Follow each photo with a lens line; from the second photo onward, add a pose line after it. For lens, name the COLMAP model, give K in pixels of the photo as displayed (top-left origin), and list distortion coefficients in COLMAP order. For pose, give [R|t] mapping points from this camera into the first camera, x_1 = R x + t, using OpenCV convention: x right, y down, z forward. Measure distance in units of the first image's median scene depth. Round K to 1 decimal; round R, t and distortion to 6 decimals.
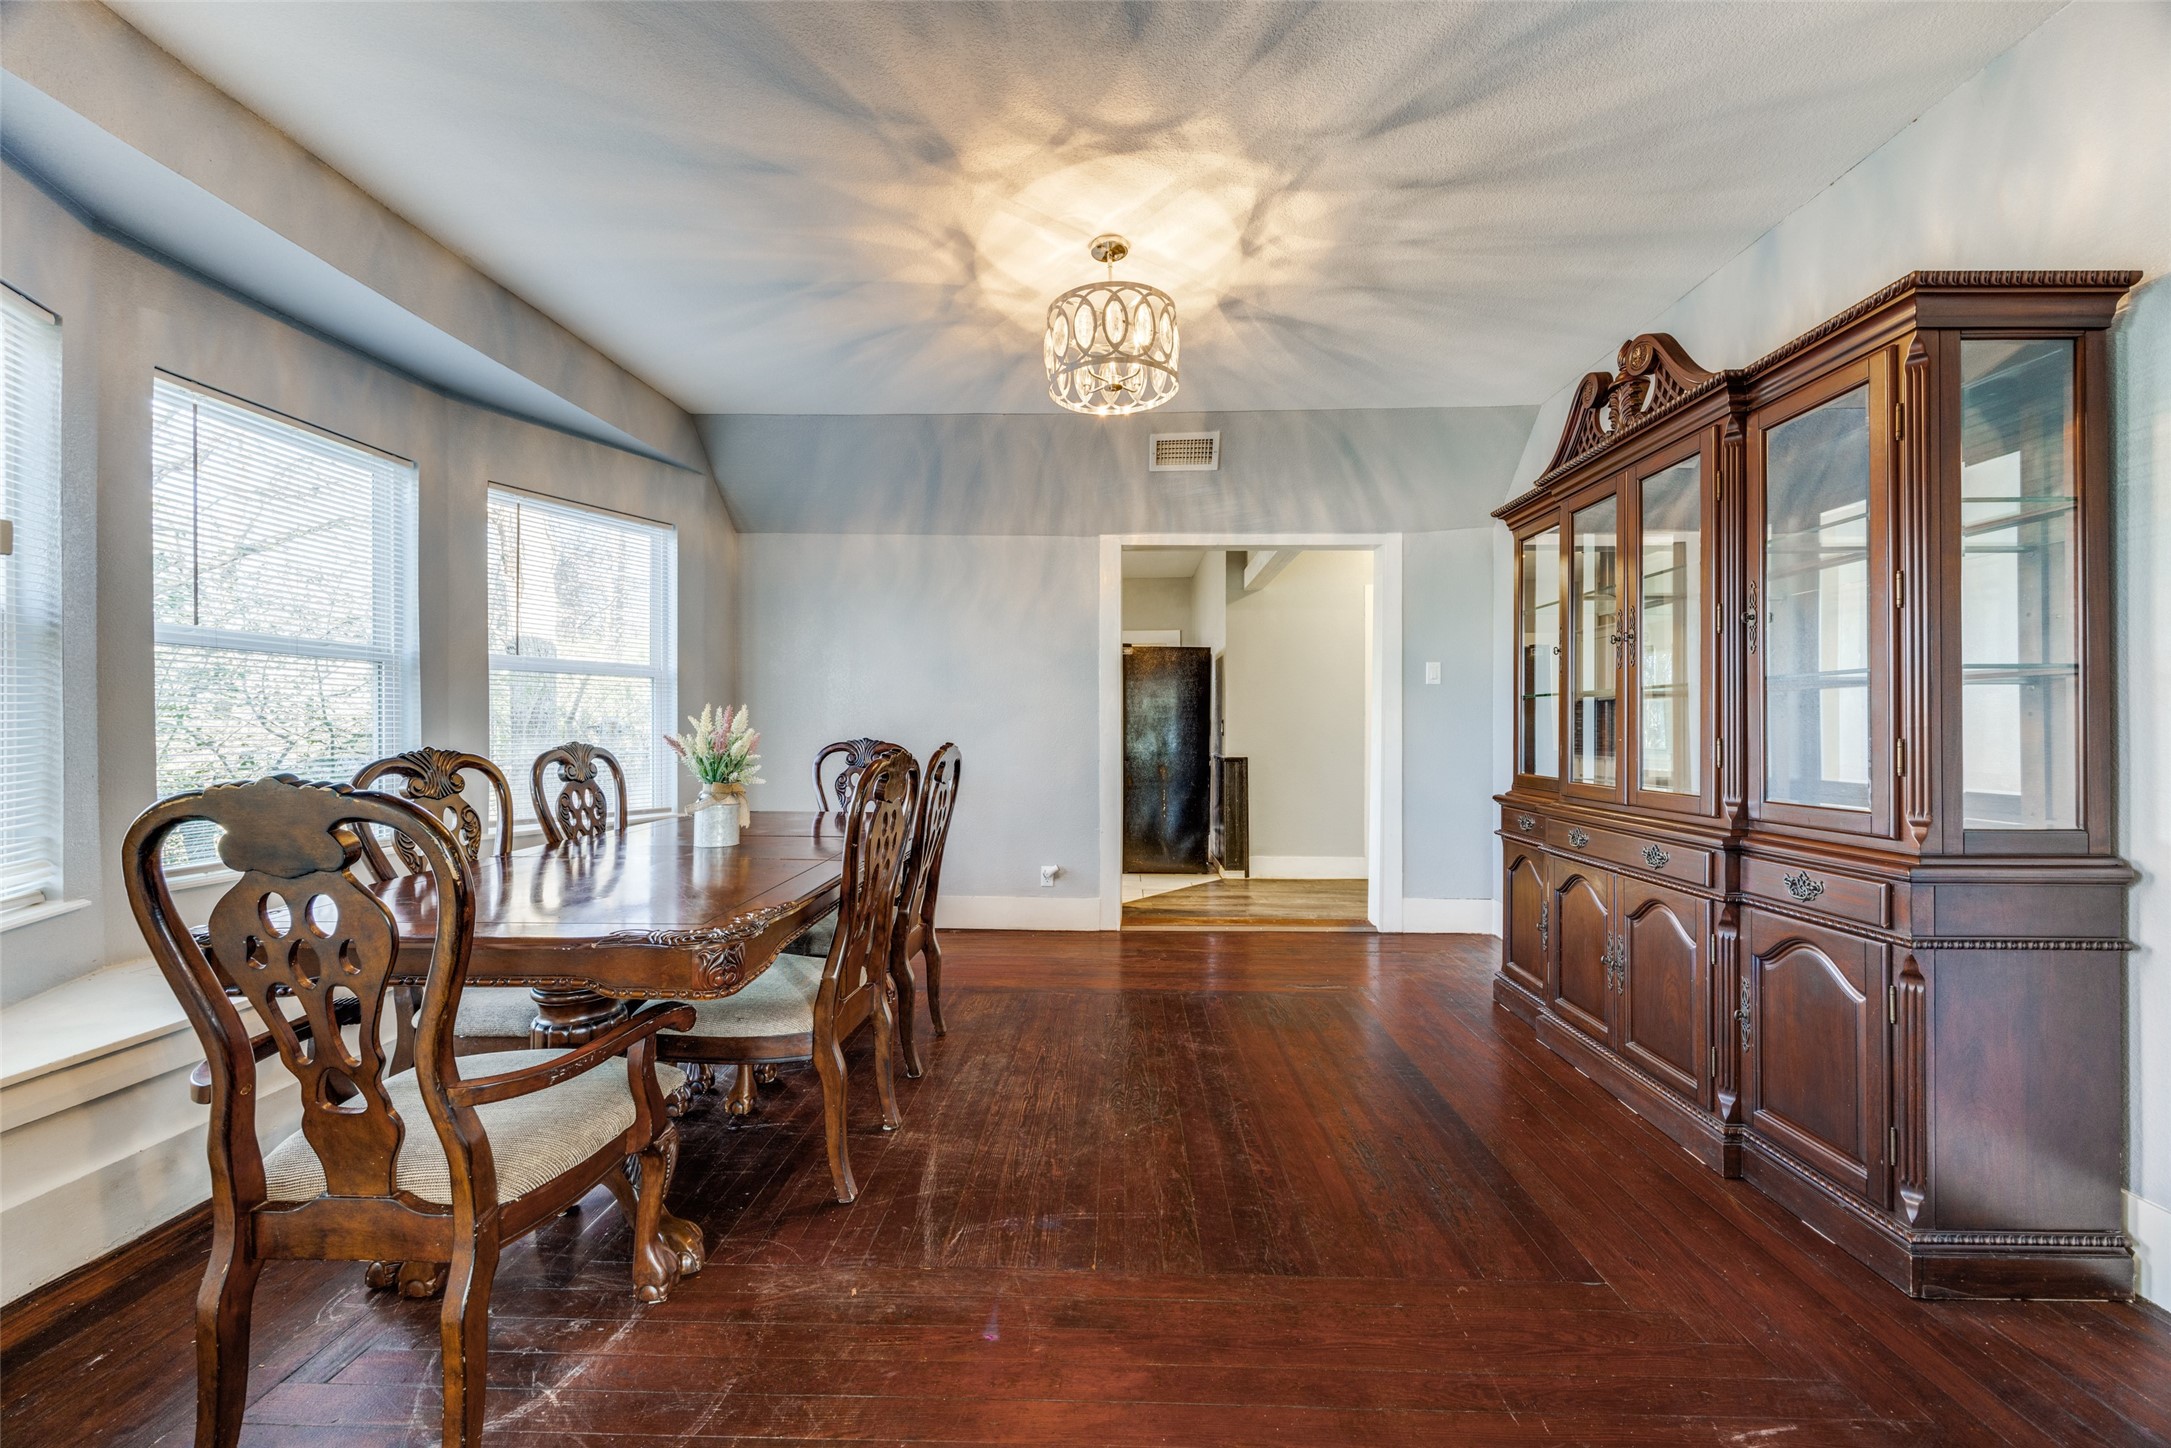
lens RADIAL K [[829.8, 0, 1082.2], [0, 829.8, 733.0], [0, 0, 1]] dist [-0.002535, 0.000451]
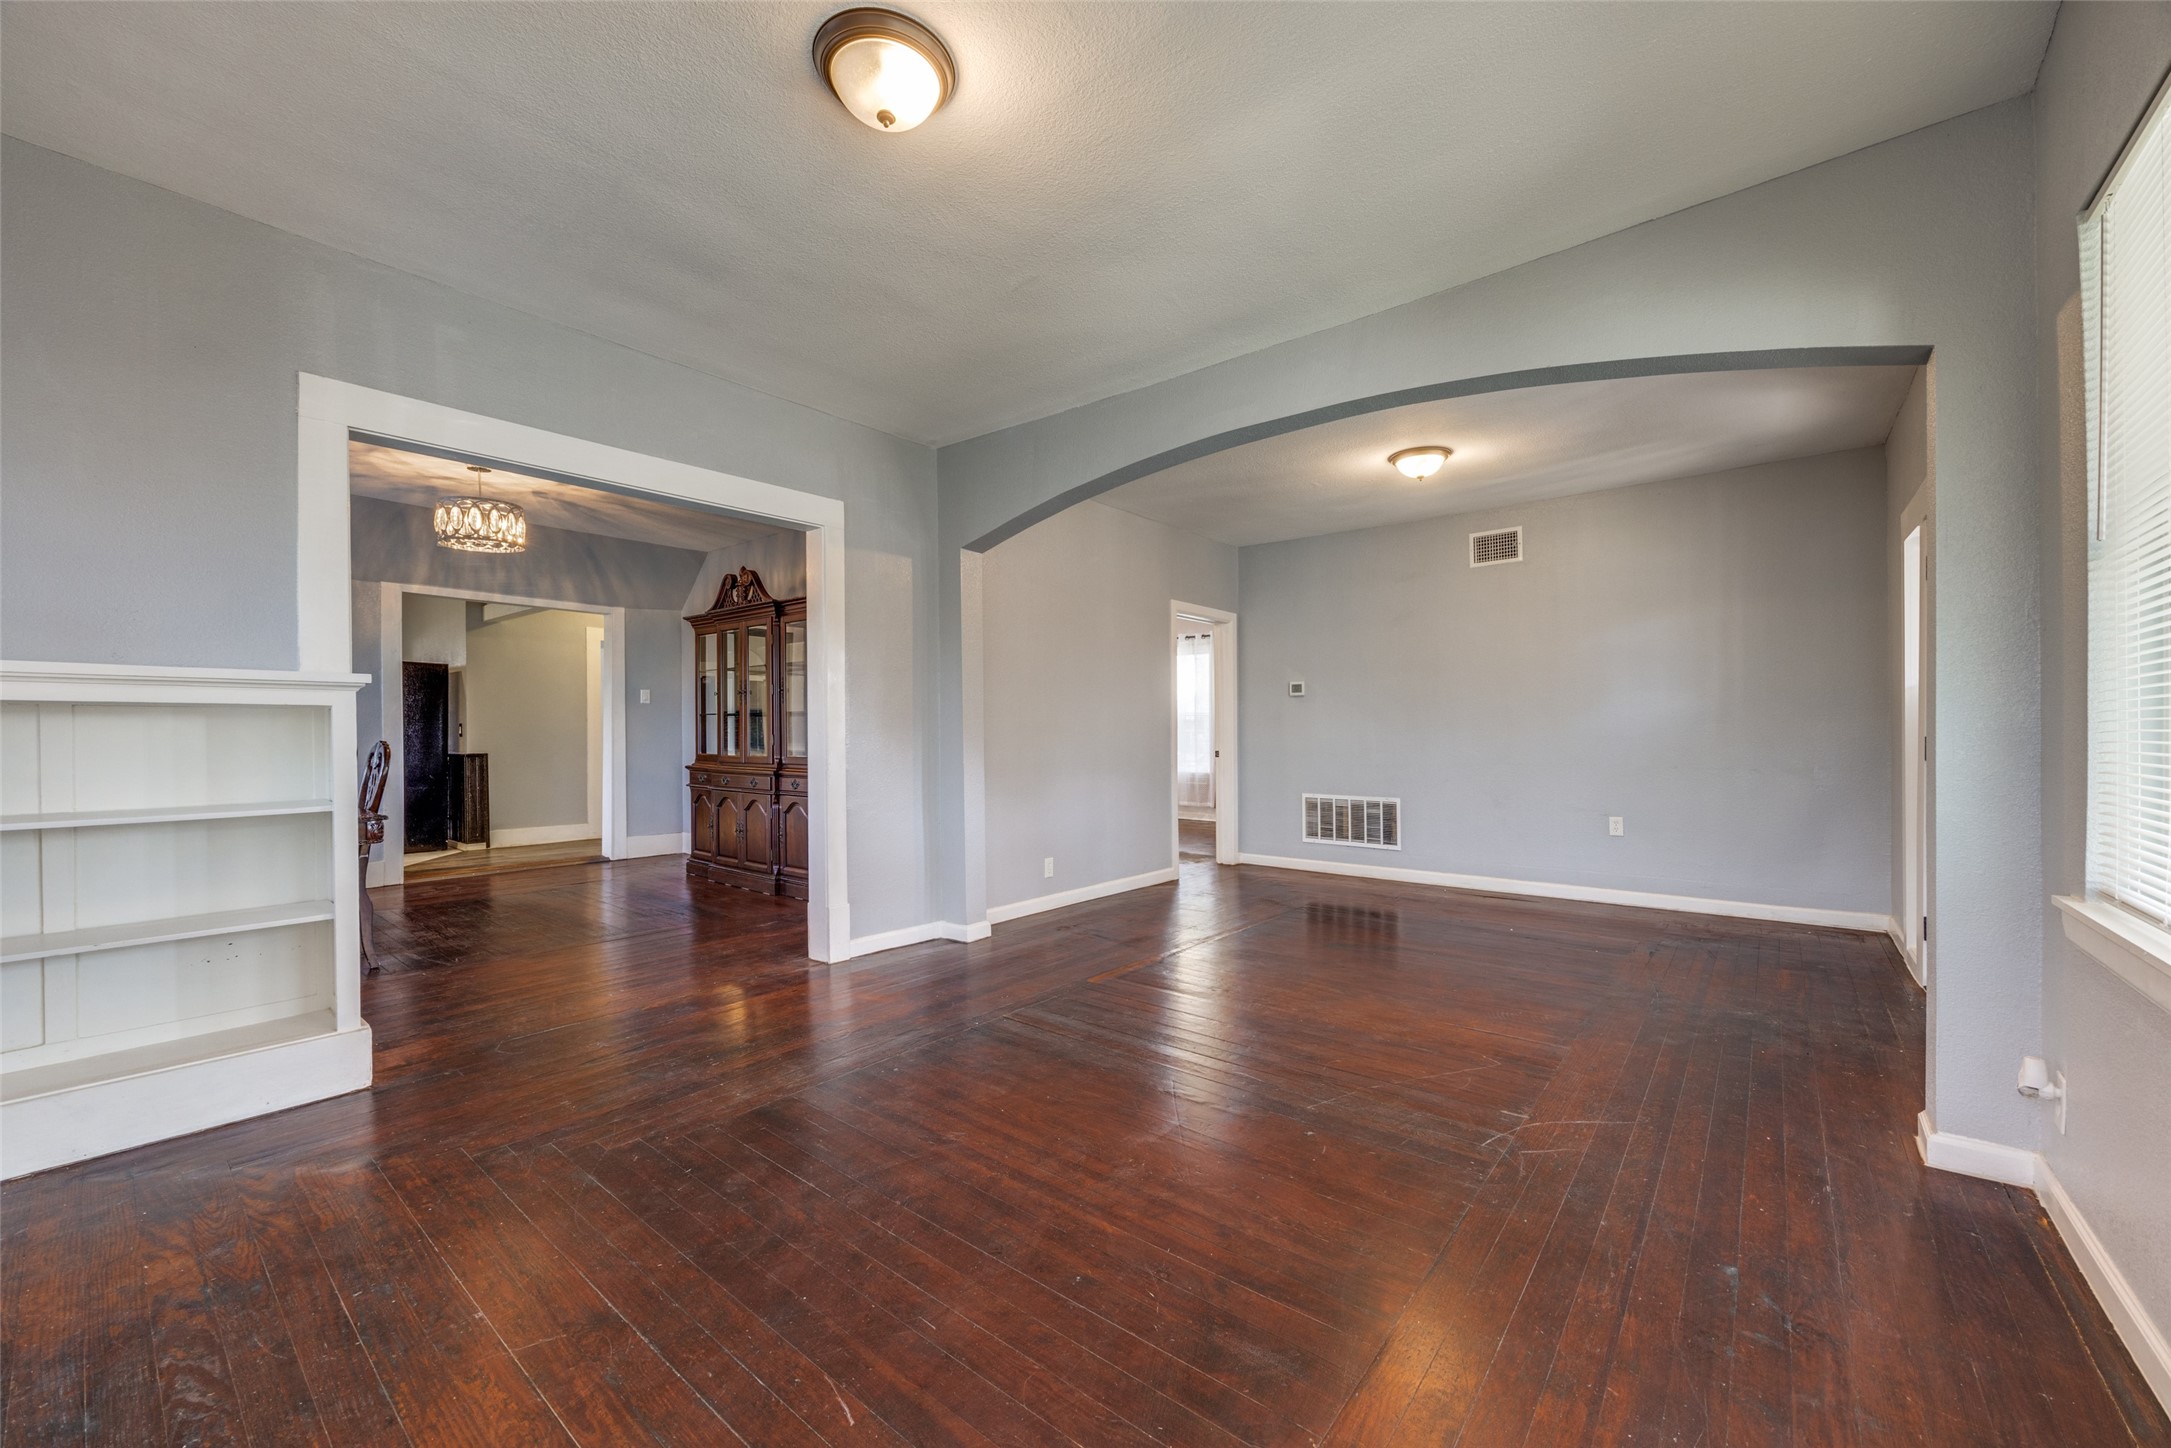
lens RADIAL K [[829.8, 0, 1090.7], [0, 829.8, 737.9], [0, 0, 1]] dist [-0.002535, 0.000451]
pose [[0.595673, -0.009757, 0.803168, -0.544924], [0.004875, 0.999952, 0.008532, -0.000304], [-0.803212, -0.001167, 0.595692, -1.003591]]
